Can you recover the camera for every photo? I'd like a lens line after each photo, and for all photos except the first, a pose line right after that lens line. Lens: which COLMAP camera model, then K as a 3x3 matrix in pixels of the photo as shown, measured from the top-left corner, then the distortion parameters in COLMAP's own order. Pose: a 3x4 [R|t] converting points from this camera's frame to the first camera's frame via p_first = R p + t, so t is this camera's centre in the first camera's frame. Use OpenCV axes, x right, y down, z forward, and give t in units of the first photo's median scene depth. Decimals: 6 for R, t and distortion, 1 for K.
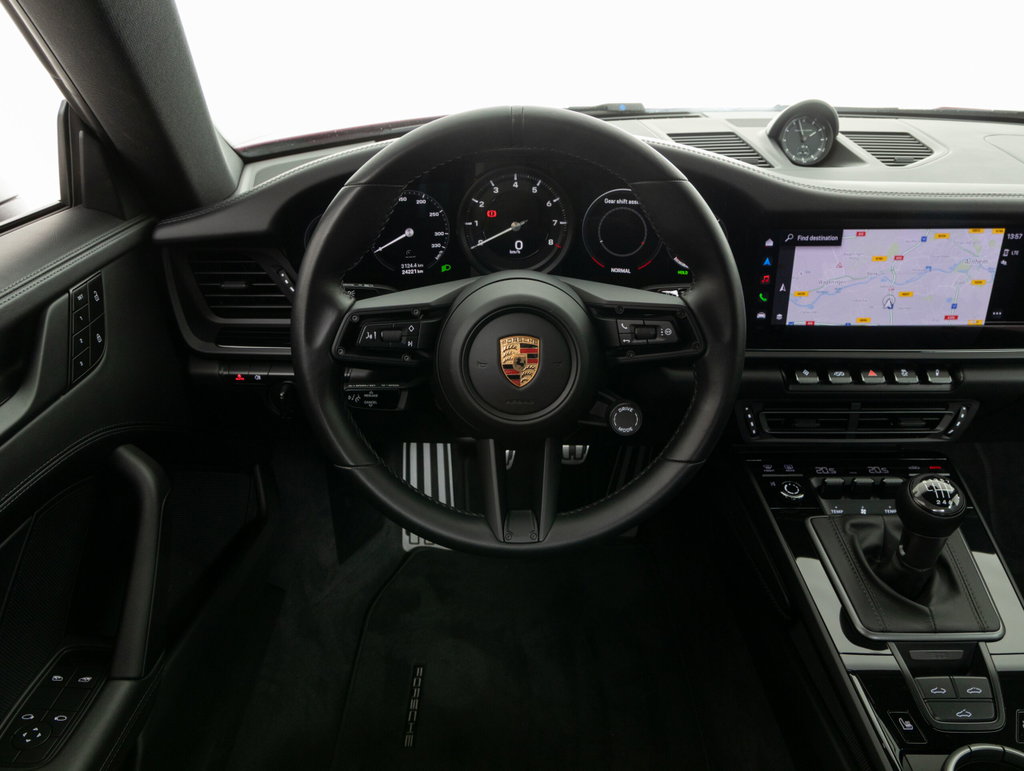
lens RADIAL K [[790.2, 0, 517.1], [0, 790.2, 380.6], [0, 0, 1]] dist [0.015919, -0.007927]
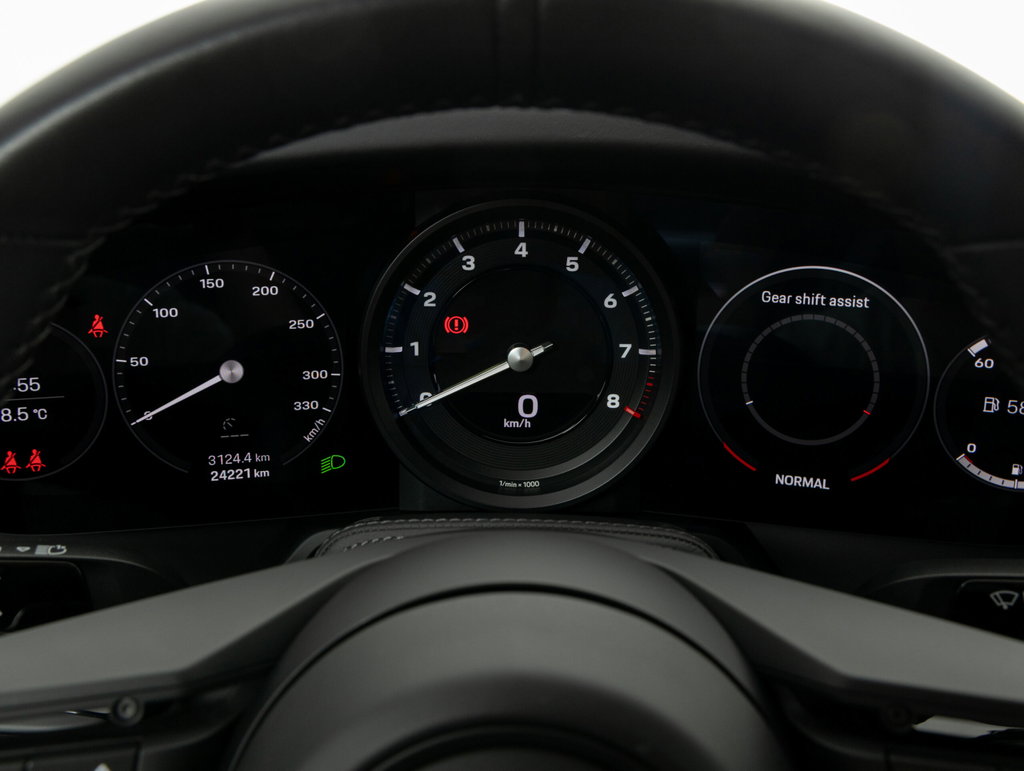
lens RADIAL K [[949.9, 0, 511.9], [0, 949.9, 383.6], [0, 0, 1]] dist [-0.019629, 0.000000]
pose [[0.999488, 0.019631, -0.025257, 0.006007], [-0.022302, 0.993653, -0.110258, -0.134934], [0.022932, 0.110765, 0.993582, 0.559685]]
